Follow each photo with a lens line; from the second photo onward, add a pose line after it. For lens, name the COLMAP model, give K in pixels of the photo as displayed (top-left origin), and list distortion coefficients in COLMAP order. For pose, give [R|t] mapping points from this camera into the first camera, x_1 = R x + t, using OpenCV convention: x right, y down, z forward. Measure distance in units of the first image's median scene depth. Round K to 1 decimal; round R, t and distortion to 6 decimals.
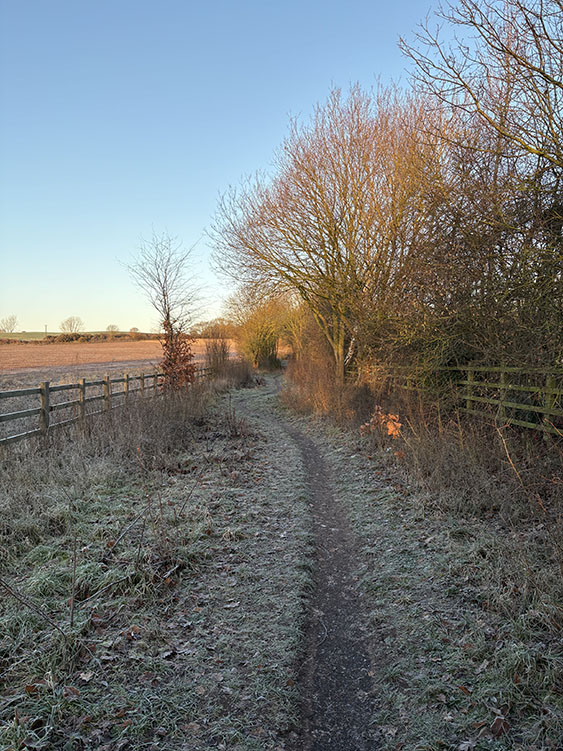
lens RADIAL K [[563.2, 0, 281.3], [0, 563.2, 387.8], [0, 0, 1]] dist [0.041620, -0.100683]
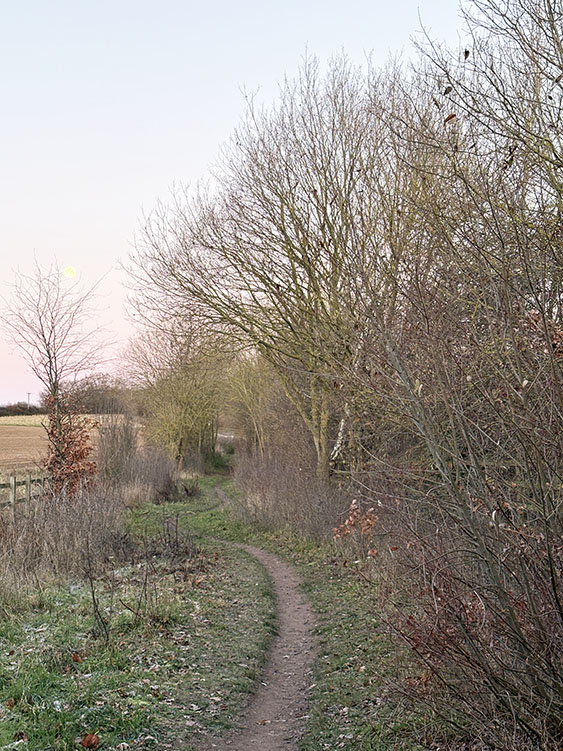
lens RADIAL K [[1139.6, 0, 281.5], [0, 1139.6, 375.5], [0, 0, 1]] dist [0.151489, -0.045655]
pose [[0.997677, -0.004129, 0.067999, -0.031836], [0.012019, 0.993172, -0.116039, 0.012451], [-0.067055, 0.116587, 0.990914, -0.304587]]
